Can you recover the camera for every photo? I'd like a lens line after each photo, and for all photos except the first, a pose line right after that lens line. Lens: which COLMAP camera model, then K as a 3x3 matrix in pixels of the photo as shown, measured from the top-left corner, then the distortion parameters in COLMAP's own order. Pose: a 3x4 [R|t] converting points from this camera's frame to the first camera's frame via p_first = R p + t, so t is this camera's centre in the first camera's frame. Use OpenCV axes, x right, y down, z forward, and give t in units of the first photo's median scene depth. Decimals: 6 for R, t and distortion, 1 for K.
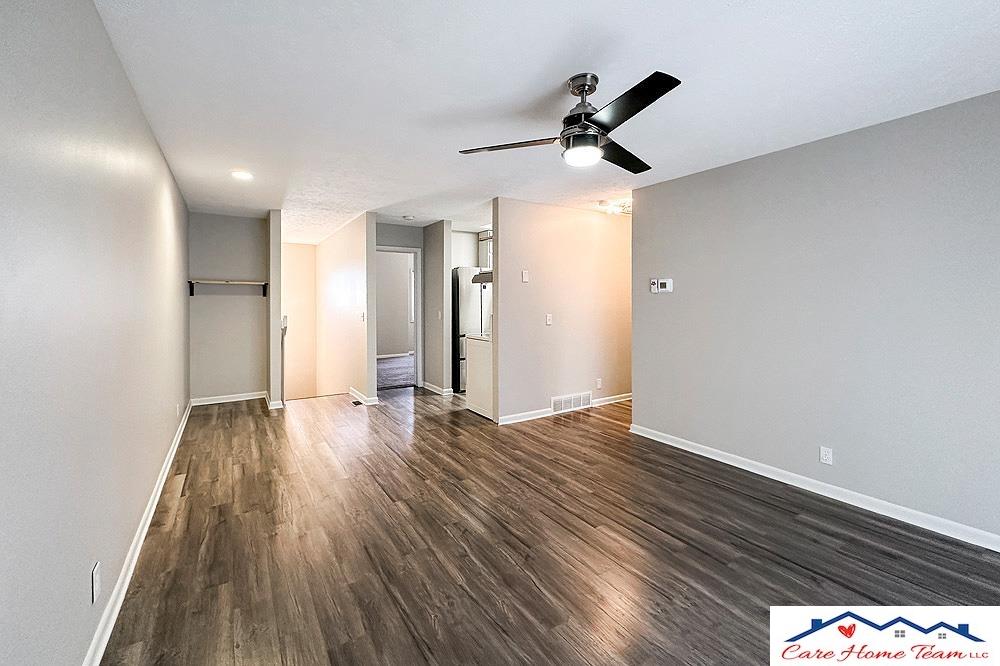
lens RADIAL K [[409.4, 0, 497.1], [0, 409.4, 294.3], [0, 0, 1]] dist [0.000355, 0.001155]
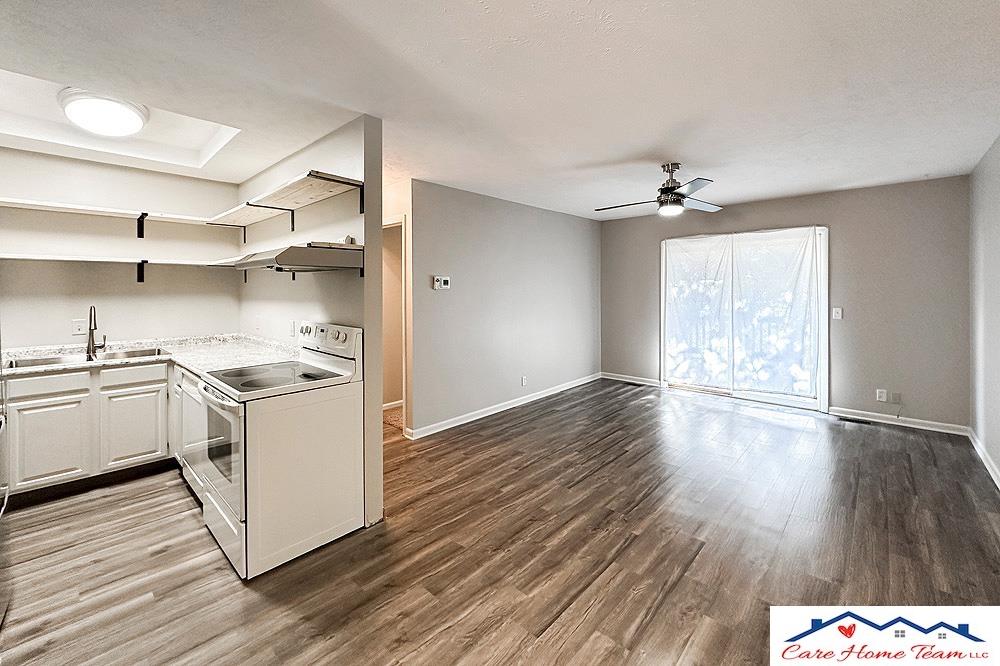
lens RADIAL K [[409.4, 0, 500.1], [0, 409.4, 290.5], [0, 0, 1]] dist [0.000355, 0.001155]
pose [[-0.244905, -0.002605, 0.969544, -0.800364], [-0.012955, 0.999916, -0.000586, -0.003520], [-0.969461, -0.012704, -0.244918, 1.343309]]
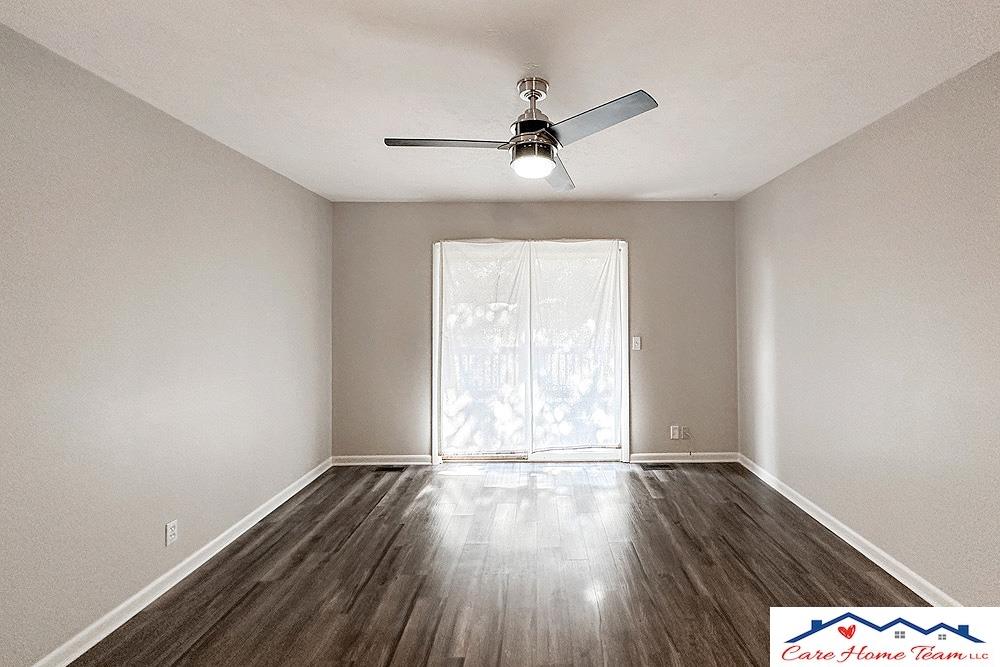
lens RADIAL K [[463.9, 0, 537.5], [0, 463.9, 316.6], [0, 0, 1]] dist [0.000647, -0.000187]
pose [[-0.841422, 0.003030, 0.540370, -0.223803], [-0.001396, 0.999969, -0.007781, -0.009380], [-0.540377, -0.007302, -0.841391, 1.185083]]
